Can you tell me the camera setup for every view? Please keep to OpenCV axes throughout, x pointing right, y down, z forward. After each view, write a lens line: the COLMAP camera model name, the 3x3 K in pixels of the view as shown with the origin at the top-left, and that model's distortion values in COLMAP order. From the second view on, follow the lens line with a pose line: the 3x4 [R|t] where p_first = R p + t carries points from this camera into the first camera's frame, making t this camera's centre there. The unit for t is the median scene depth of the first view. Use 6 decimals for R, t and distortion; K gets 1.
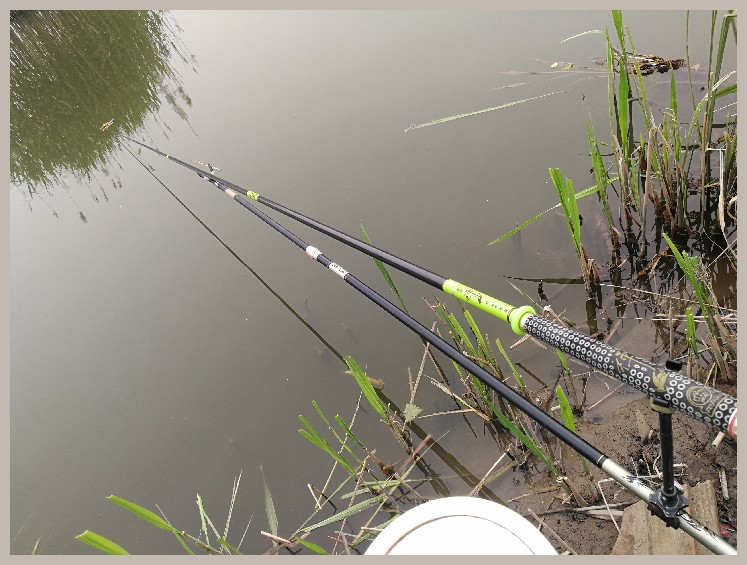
lens RADIAL K [[568.1, 0, 368.3], [0, 568.1, 278.5], [0, 0, 1]] dist [-0.039593, 0.036661]
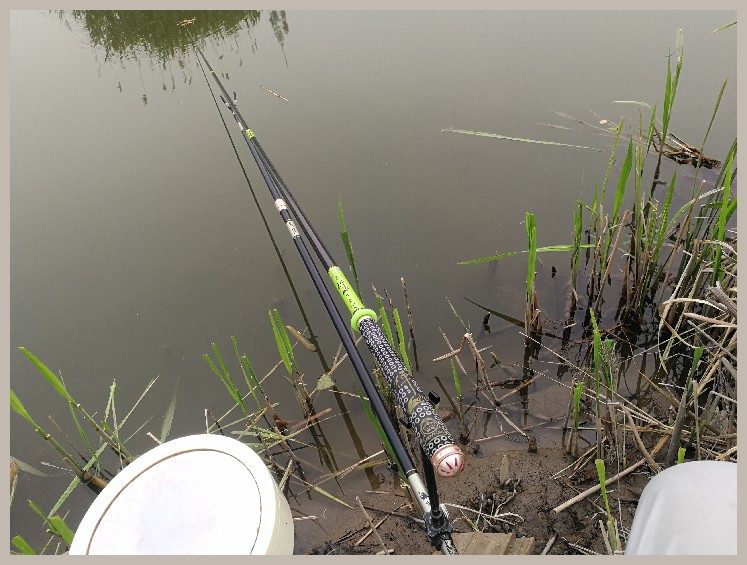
lens RADIAL K [[568.1, 0, 376.1], [0, 568.1, 283.6], [0, 0, 1]] dist [-0.039593, 0.036661]
pose [[0.930731, 0.364861, -0.024822, 0.119190], [-0.363316, 0.930265, 0.051077, -0.022375], [0.041727, -0.038521, 0.998386, -0.036136]]
